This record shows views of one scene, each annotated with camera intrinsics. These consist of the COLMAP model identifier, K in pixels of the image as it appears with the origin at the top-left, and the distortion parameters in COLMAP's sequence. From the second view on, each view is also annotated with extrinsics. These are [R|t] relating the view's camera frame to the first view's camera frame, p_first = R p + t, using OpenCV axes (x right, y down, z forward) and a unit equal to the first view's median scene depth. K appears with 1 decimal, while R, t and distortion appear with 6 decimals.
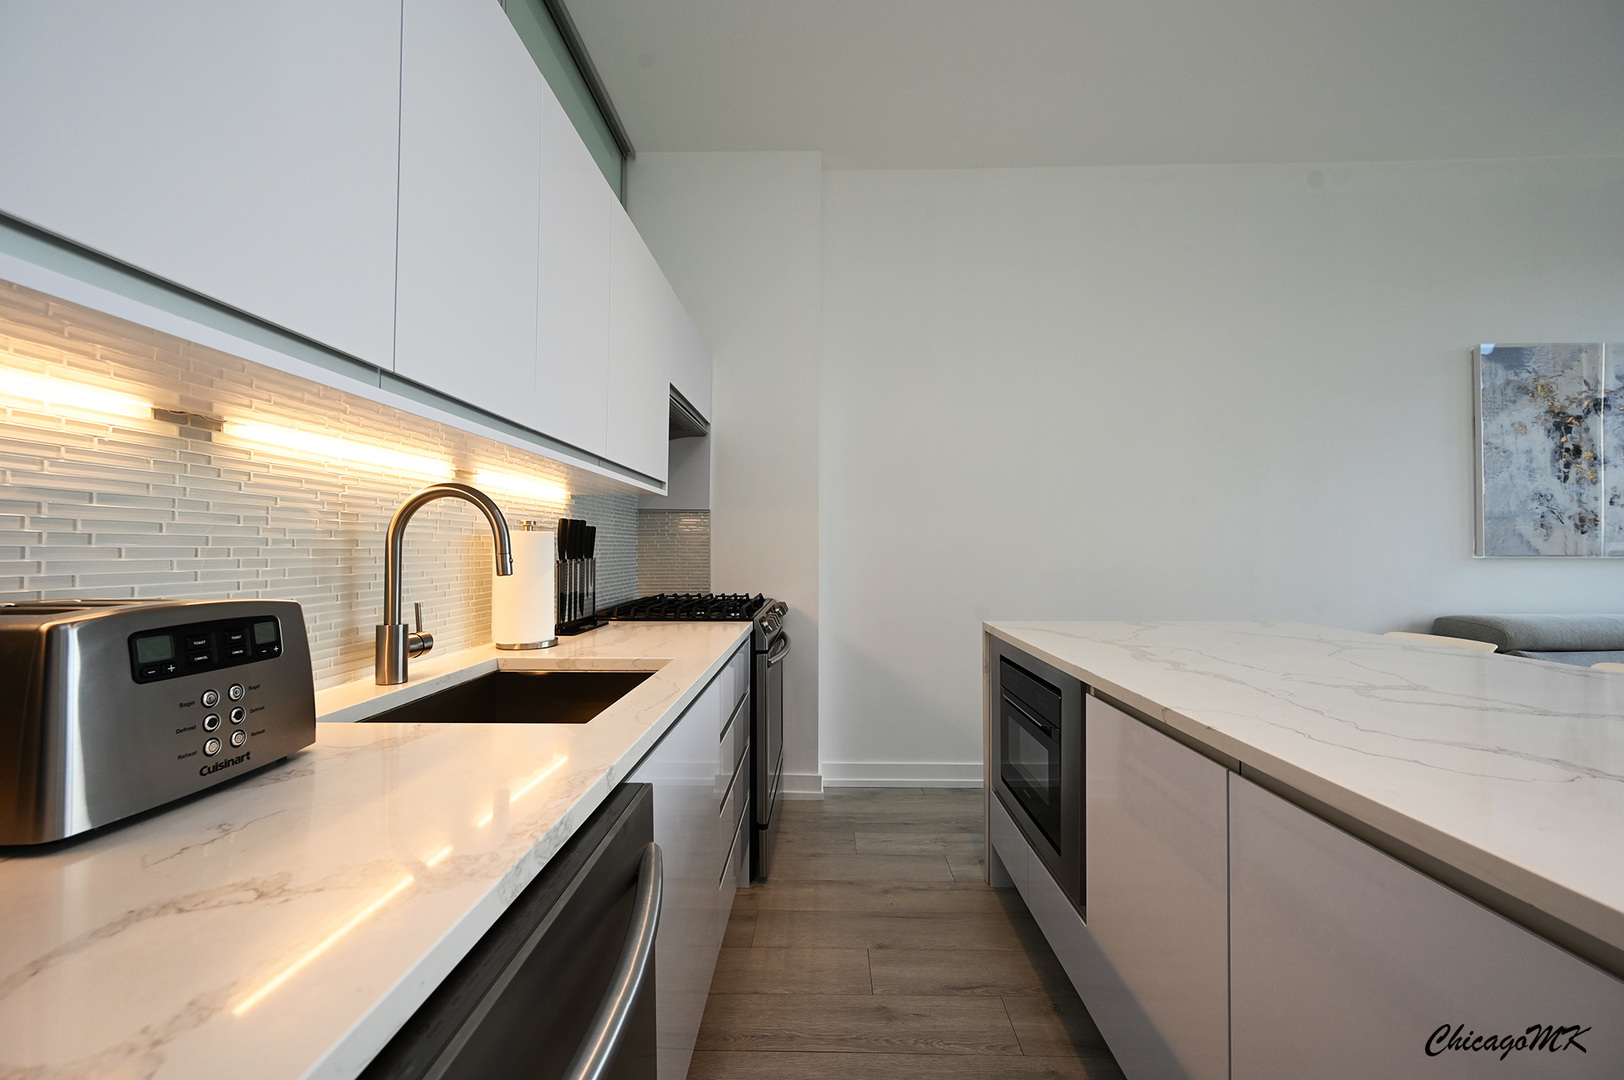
lens RADIAL K [[639.8, 0, 812.0], [0, 639.8, 540.0], [0, 0, 1]] dist [0.001027, 0.000518]
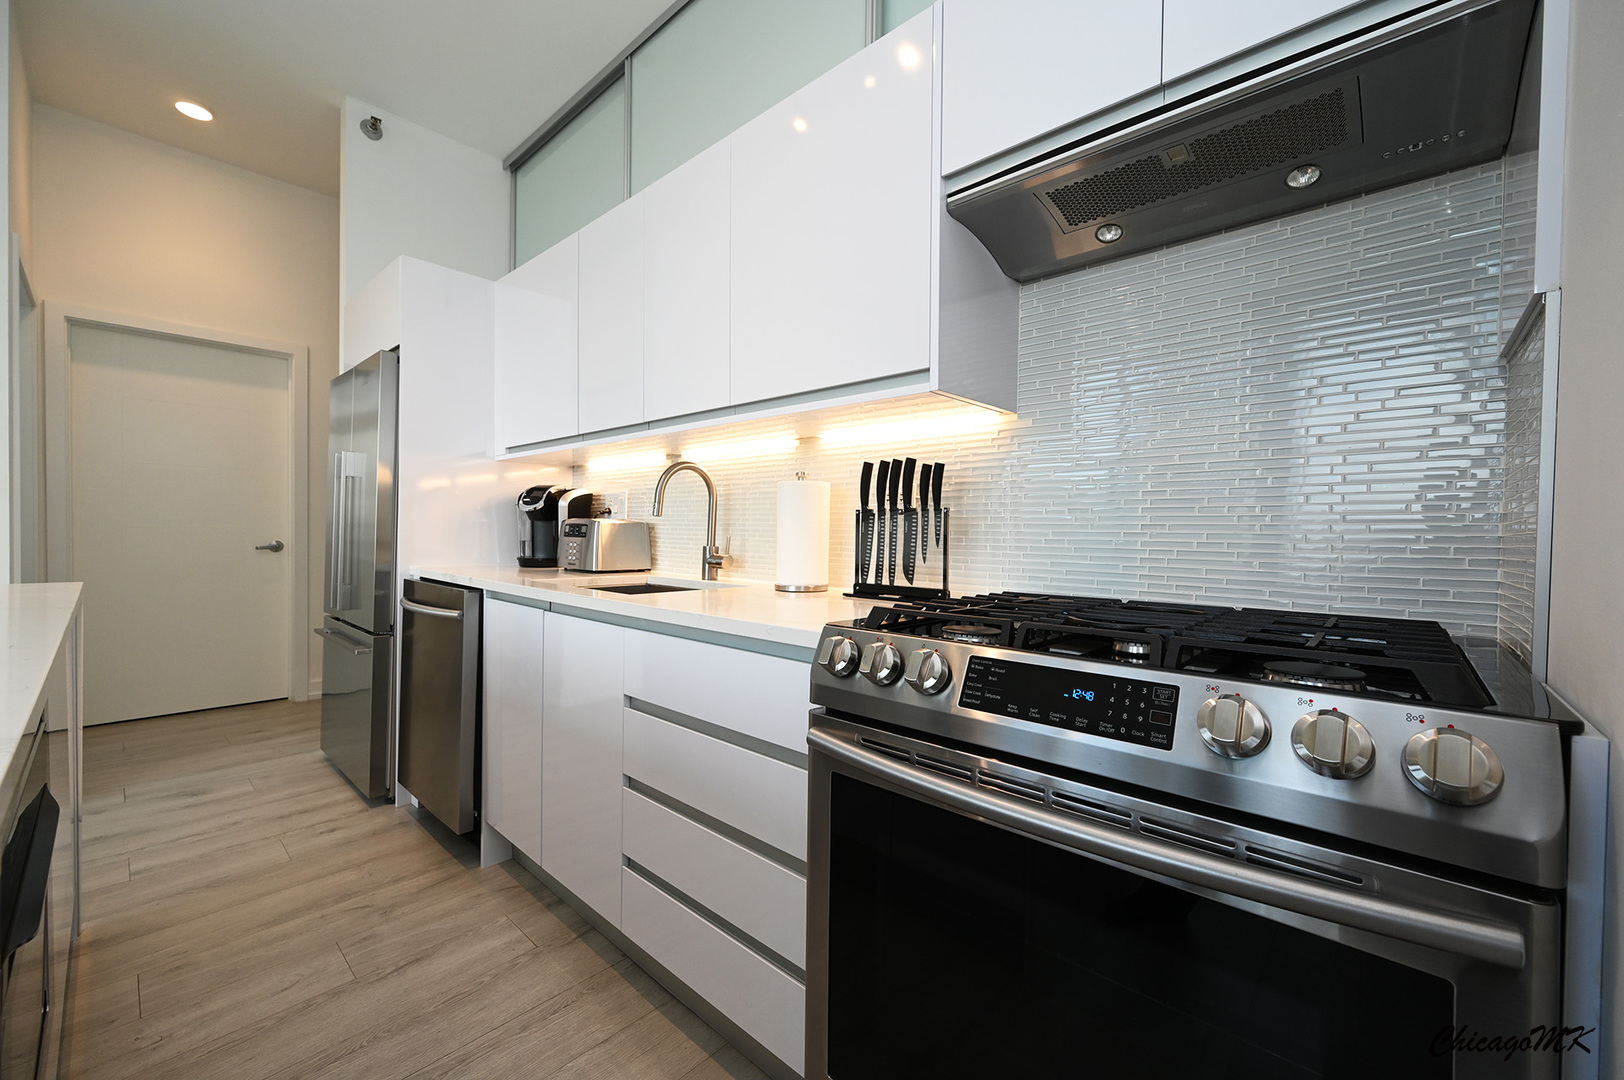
lens RADIAL K [[639.8, 0, 812.0], [0, 639.8, 540.0], [0, 0, 1]] dist [0.001027, 0.000518]
pose [[-0.659773, -0.002312, -0.751462, 0.189870], [-0.006921, 0.999972, 0.003001, 0.043500], [0.751434, 0.007181, -0.659770, 0.947451]]
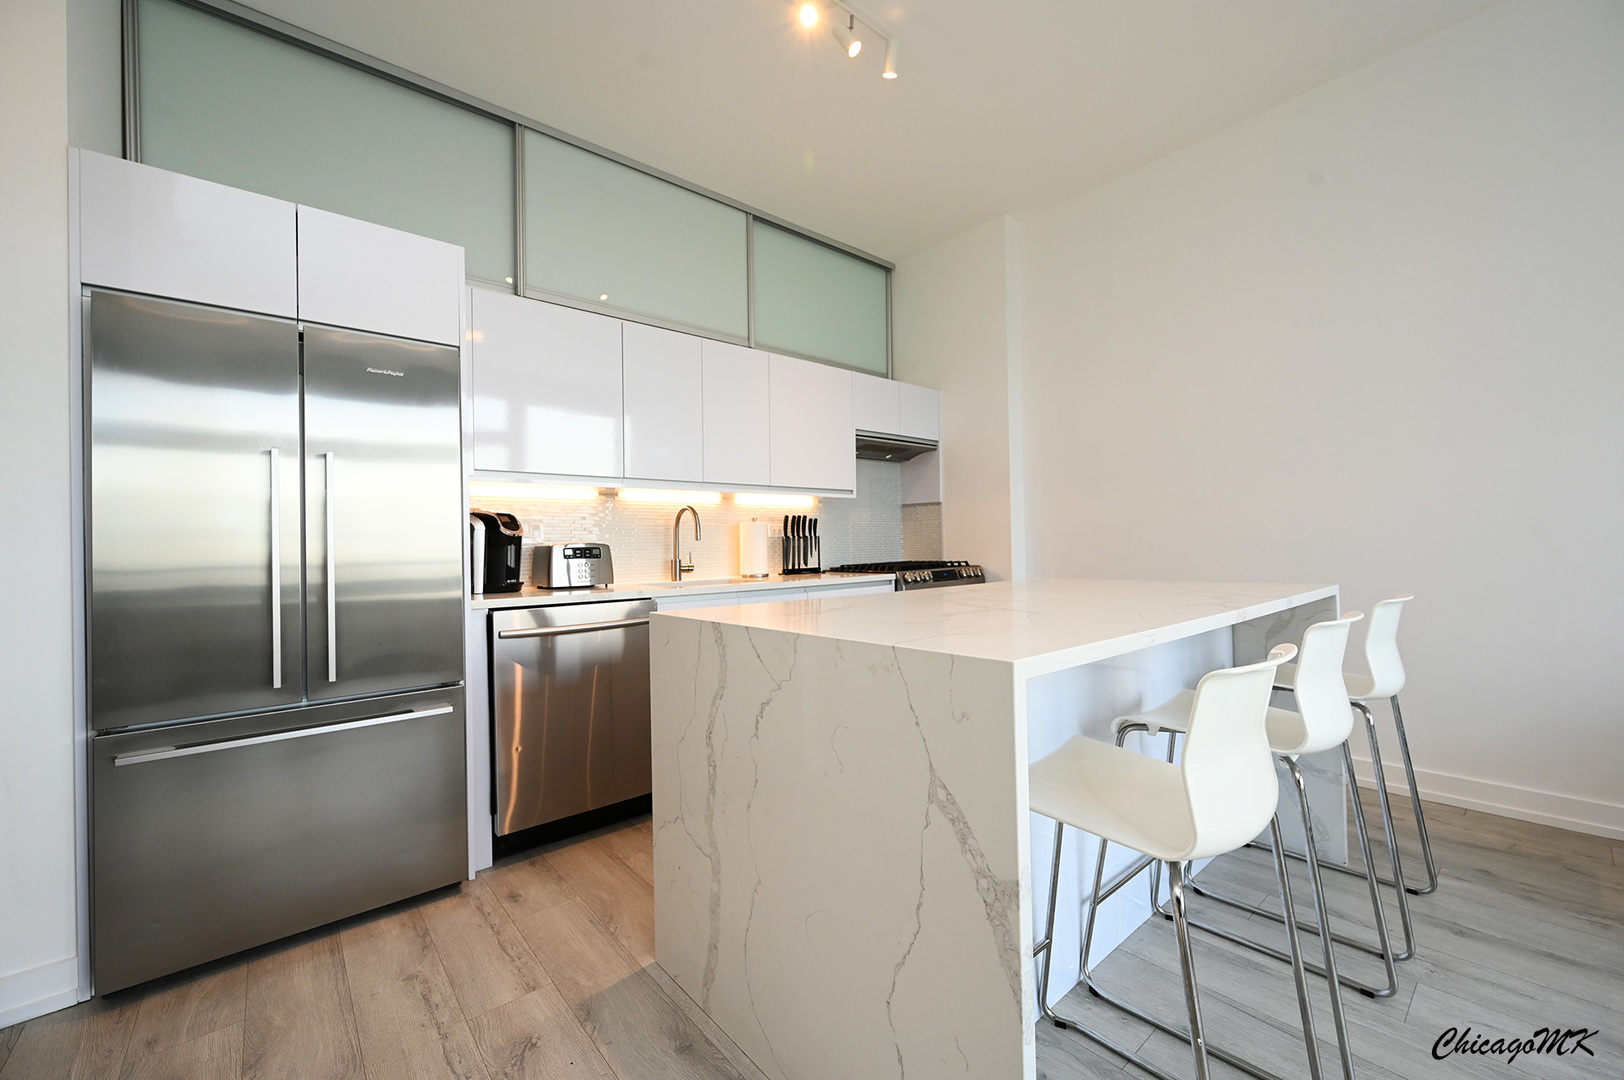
lens RADIAL K [[639.4, 0, 805.7], [0, 639.4, 541.7], [0, 0, 1]] dist [0.000683, 0.000360]
pose [[0.655496, -0.018855, -0.754963, 0.693549], [0.031109, 0.999514, 0.002048, 0.027931], [0.754558, -0.024829, 0.655764, -0.138487]]
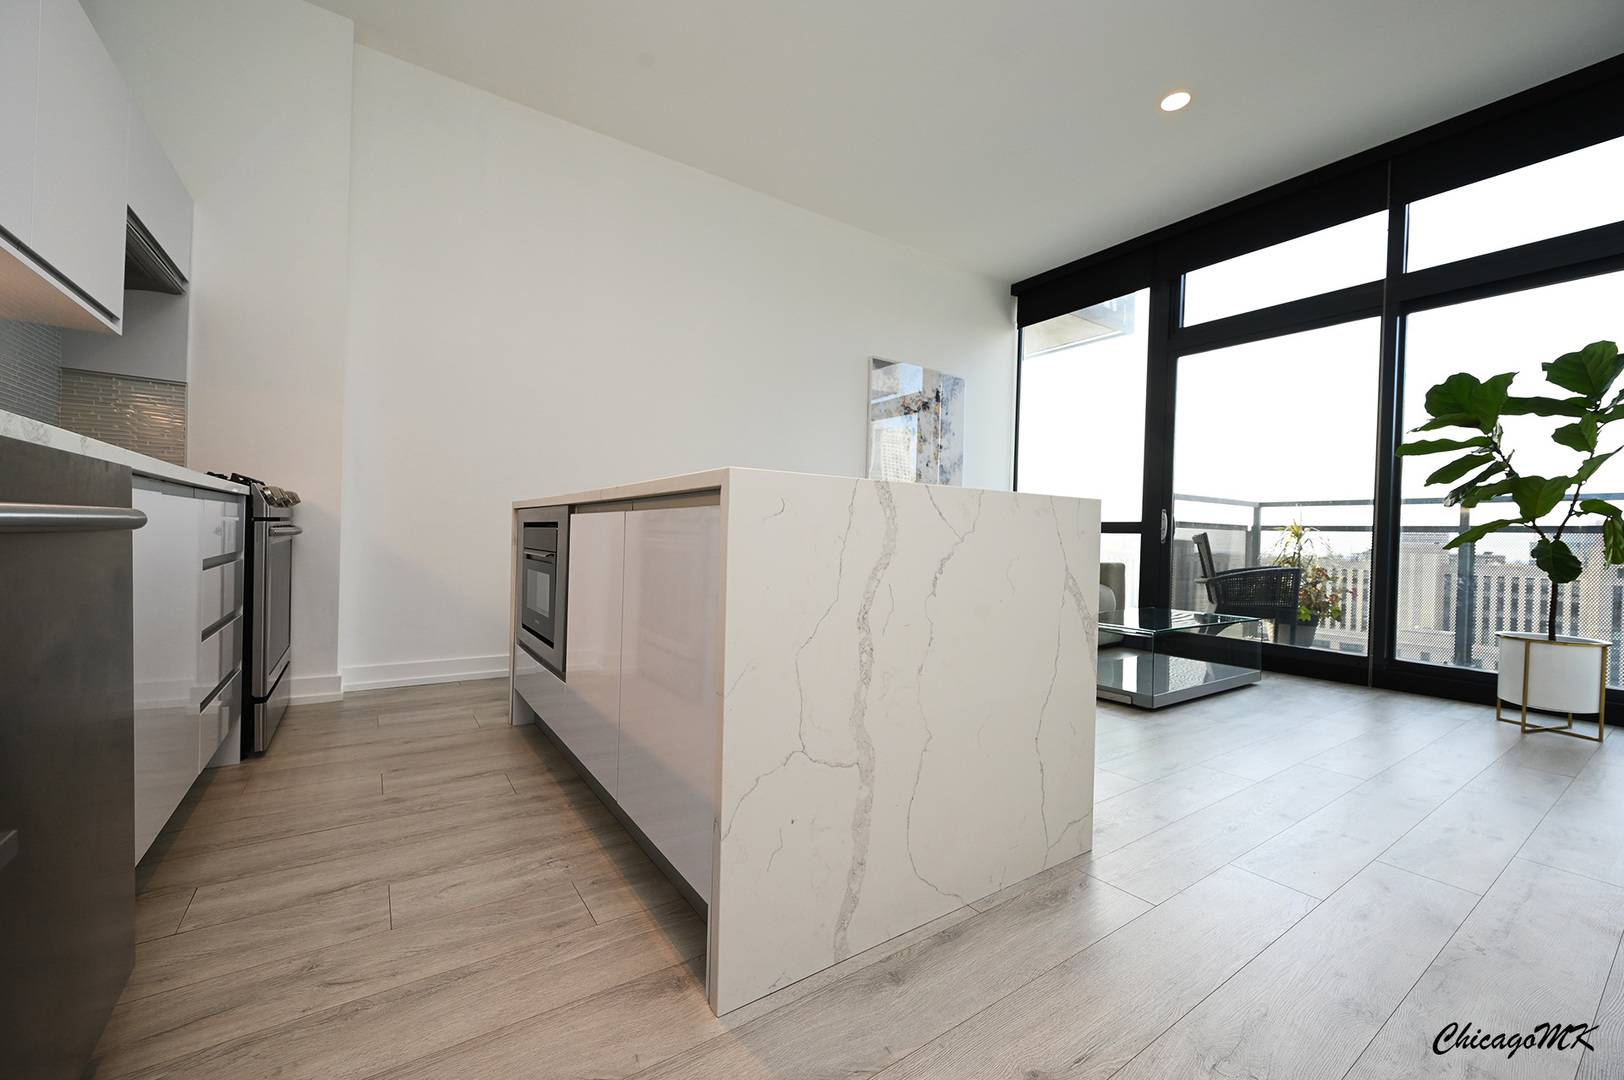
lens RADIAL K [[639.4, 0, 805.7], [0, 639.4, 541.7], [0, 0, 1]] dist [0.000683, 0.000360]
pose [[0.815211, 0.016617, 0.578926, 0.023272], [-0.035560, 0.999138, 0.021395, 0.117181], [-0.578072, -0.038028, 0.815099, -0.185403]]
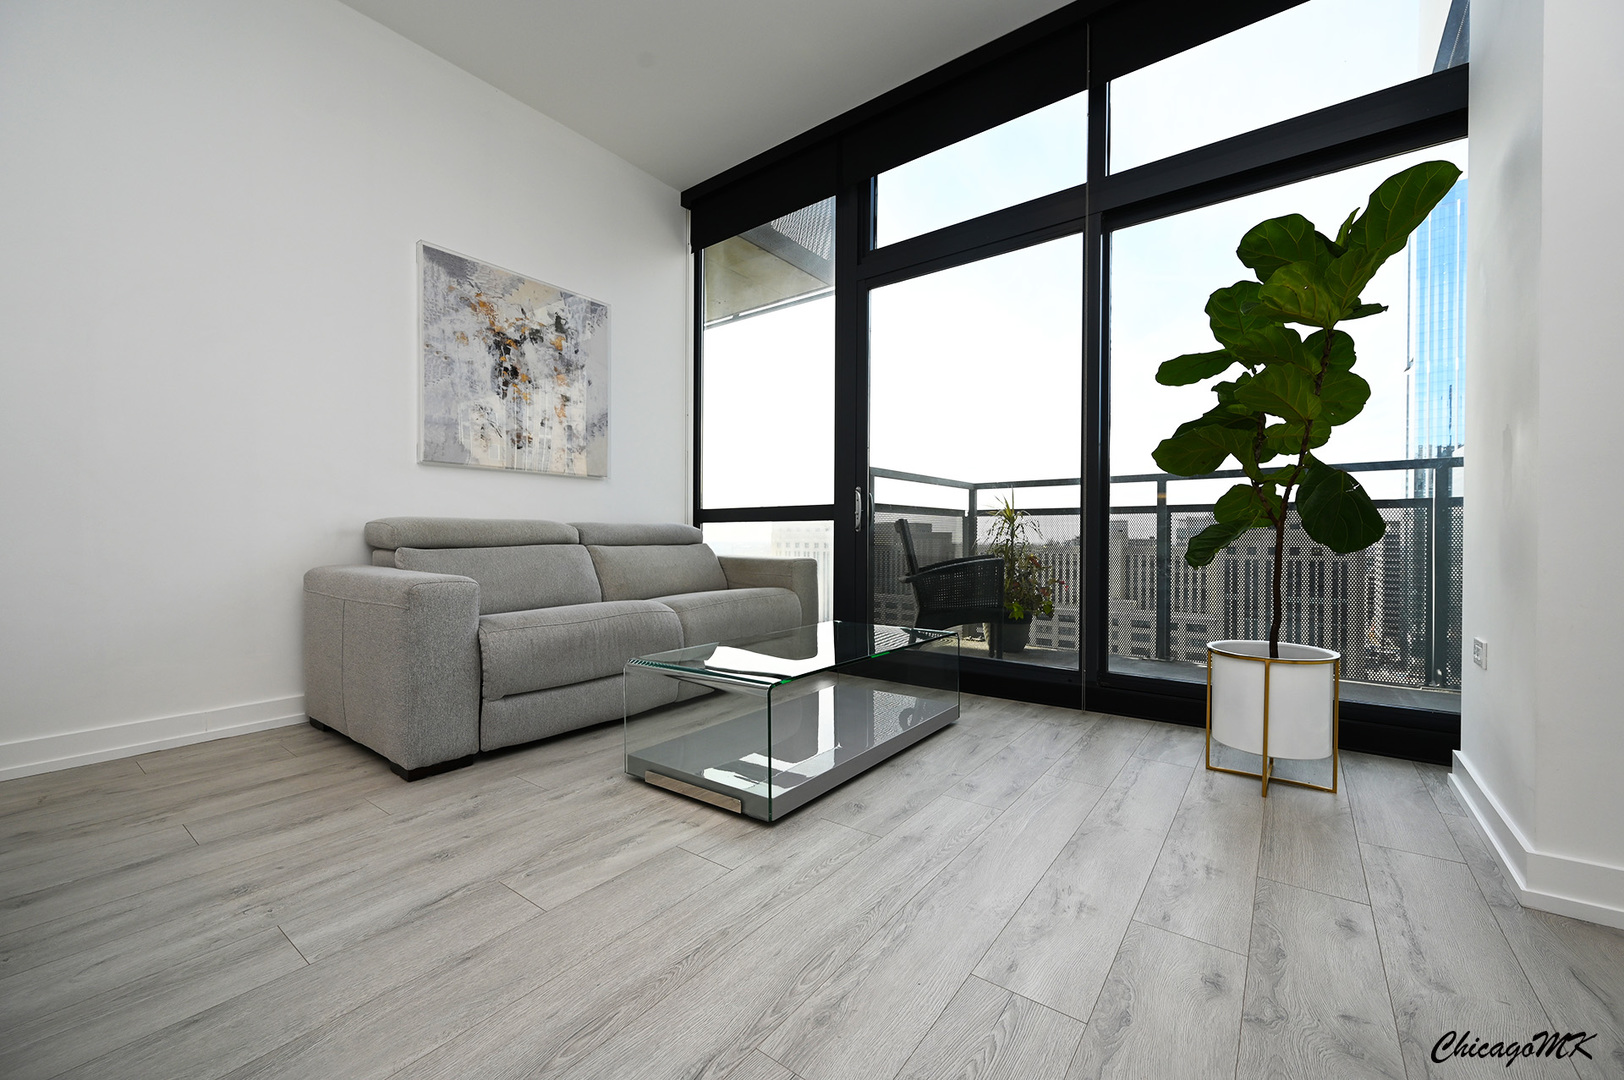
lens RADIAL K [[640.2, 0, 810.0], [0, 640.2, 543.3], [0, 0, 1]] dist [0.000418, 0.000099]
pose [[0.586177, -0.005664, 0.810163, 0.606299], [-0.014164, 0.999751, 0.017238, 0.125705], [-0.810059, -0.021580, 0.585951, -0.047328]]
